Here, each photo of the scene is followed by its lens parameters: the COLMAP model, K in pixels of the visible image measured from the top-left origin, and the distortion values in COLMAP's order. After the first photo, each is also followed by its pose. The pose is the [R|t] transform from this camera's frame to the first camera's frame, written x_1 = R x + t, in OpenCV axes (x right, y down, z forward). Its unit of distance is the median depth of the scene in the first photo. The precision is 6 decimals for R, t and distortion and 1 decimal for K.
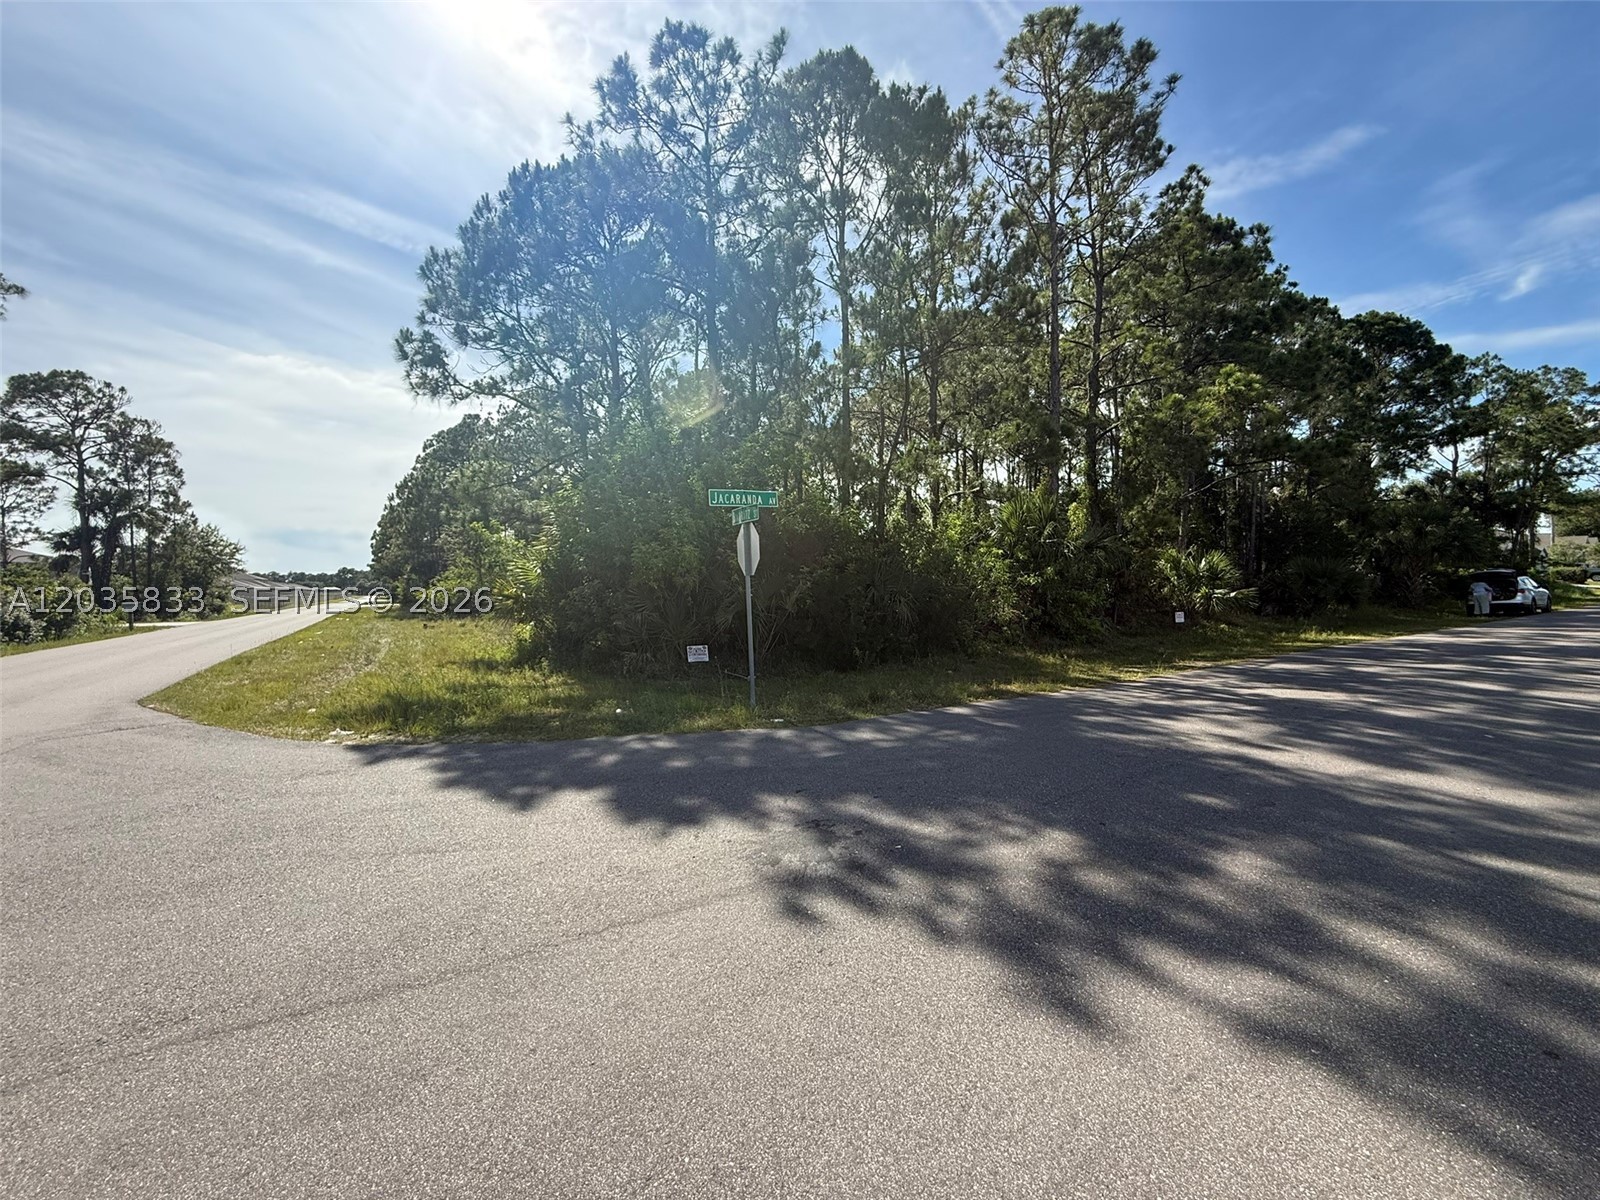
lens RADIAL K [[632.2, 0, 795.1], [0, 632.2, 602.2], [0, 0, 1]] dist [-0.001551, -0.000070]
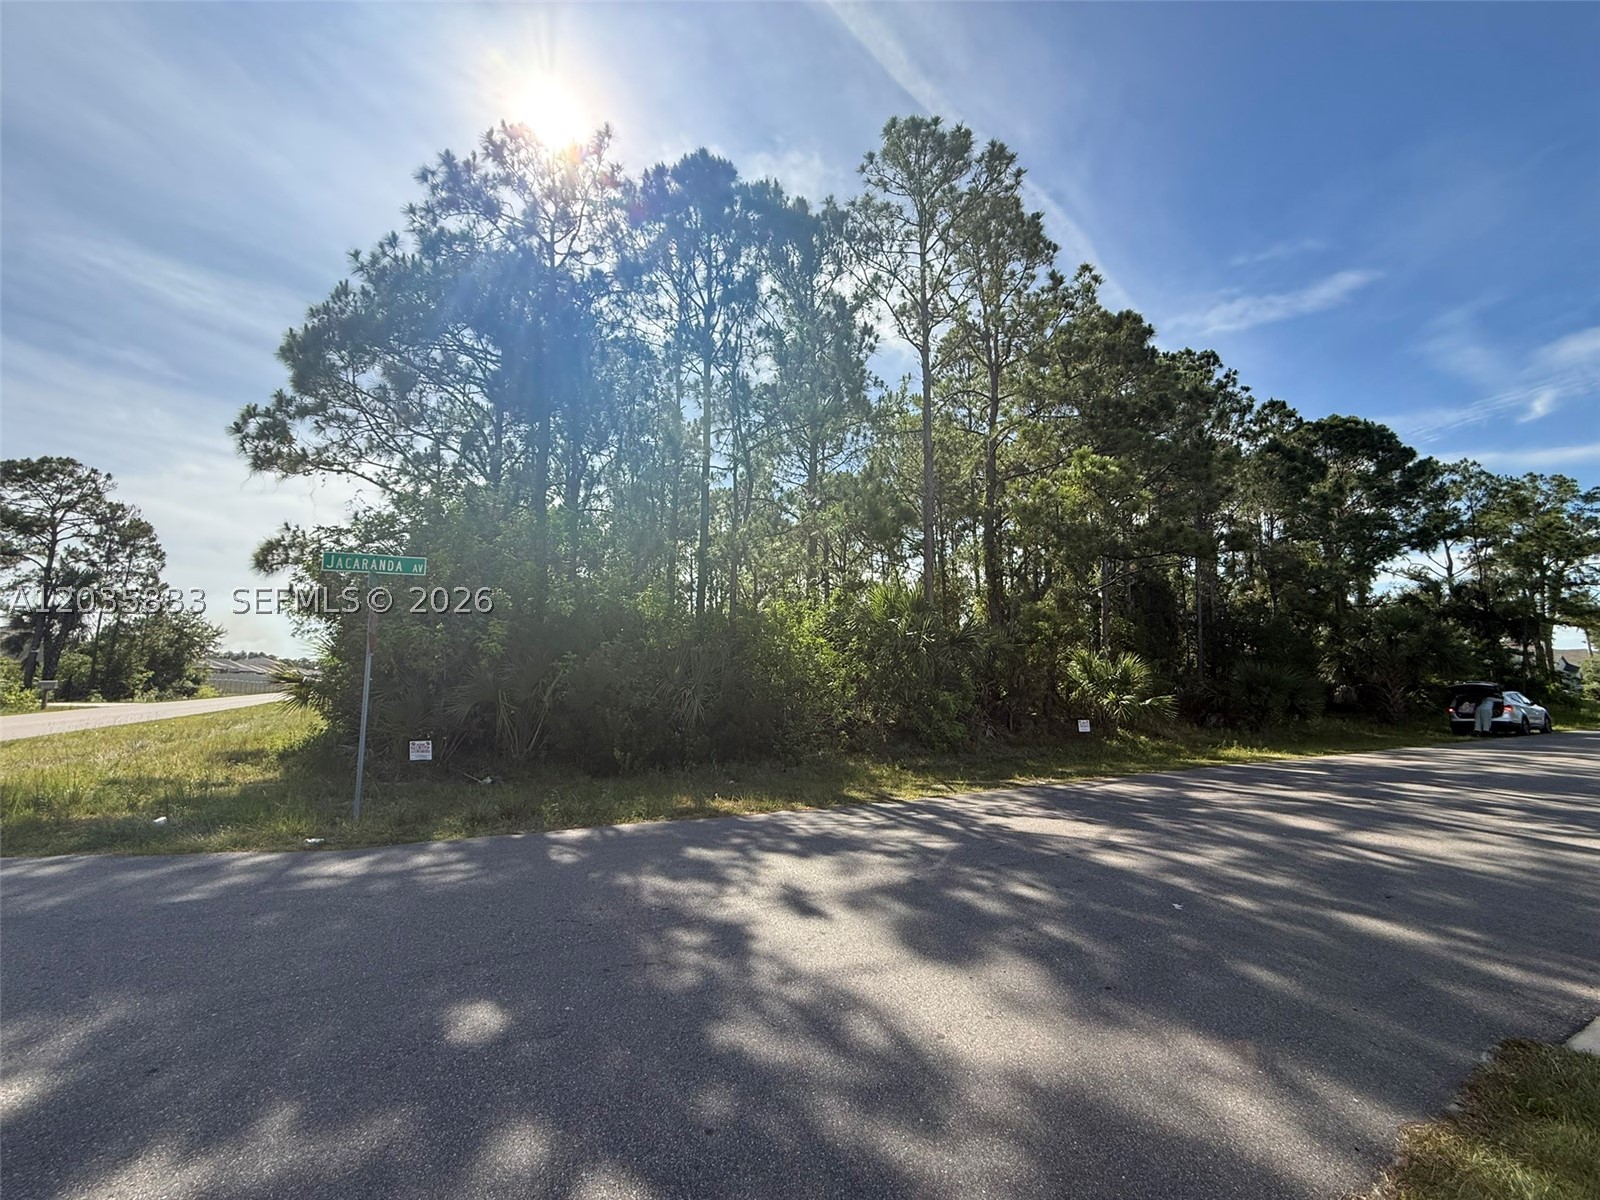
lens RADIAL K [[632.2, 0, 801.0], [0, 632.2, 596.6], [0, 0, 1]] dist [-0.001551, -0.000070]
pose [[0.999016, 0.021277, -0.038908, 0.258798], [-0.027471, 0.985691, -0.166311, 0.003788], [0.034812, 0.167217, 0.985305, 0.097635]]
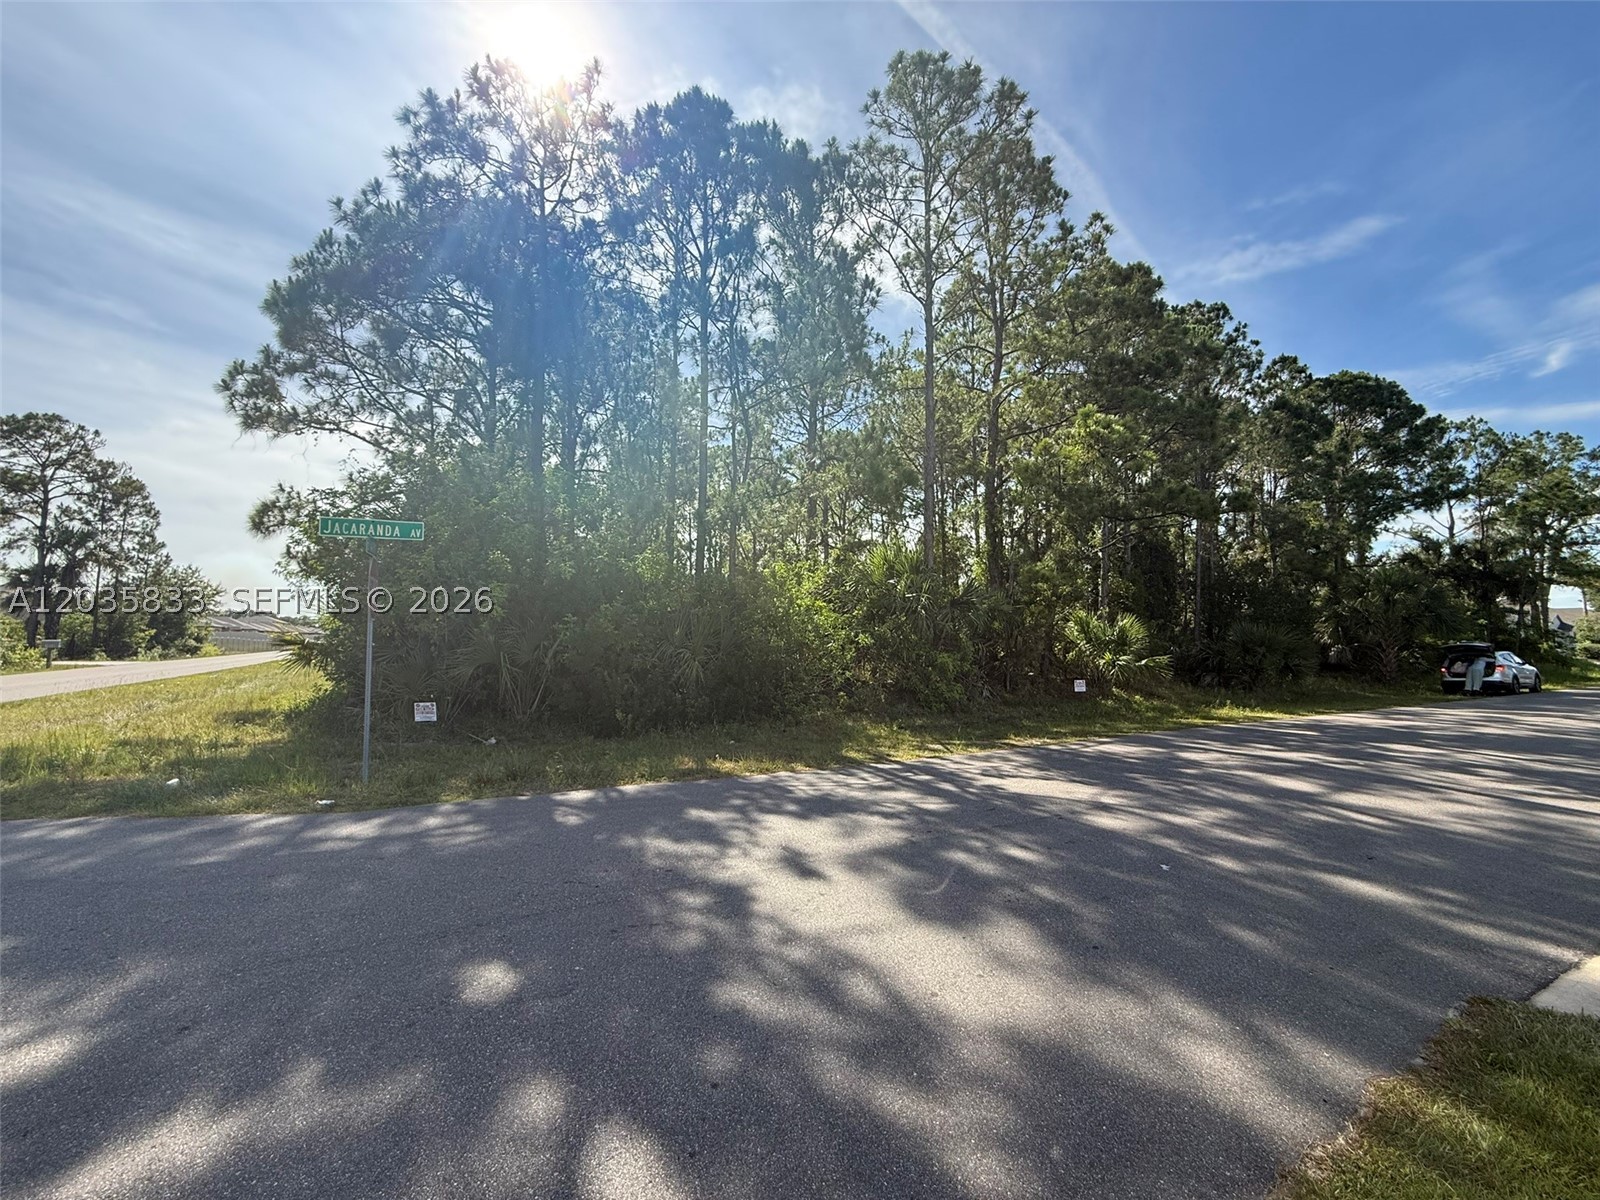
lens RADIAL K [[632.2, 0, 801.6], [0, 632.2, 596.3], [0, 0, 1]] dist [-0.001551, -0.000070]
pose [[0.999066, 0.024281, -0.035751, 0.258651], [-0.027776, 0.994523, -0.100755, -0.000841], [0.033108, 0.101654, 0.994269, 0.096757]]
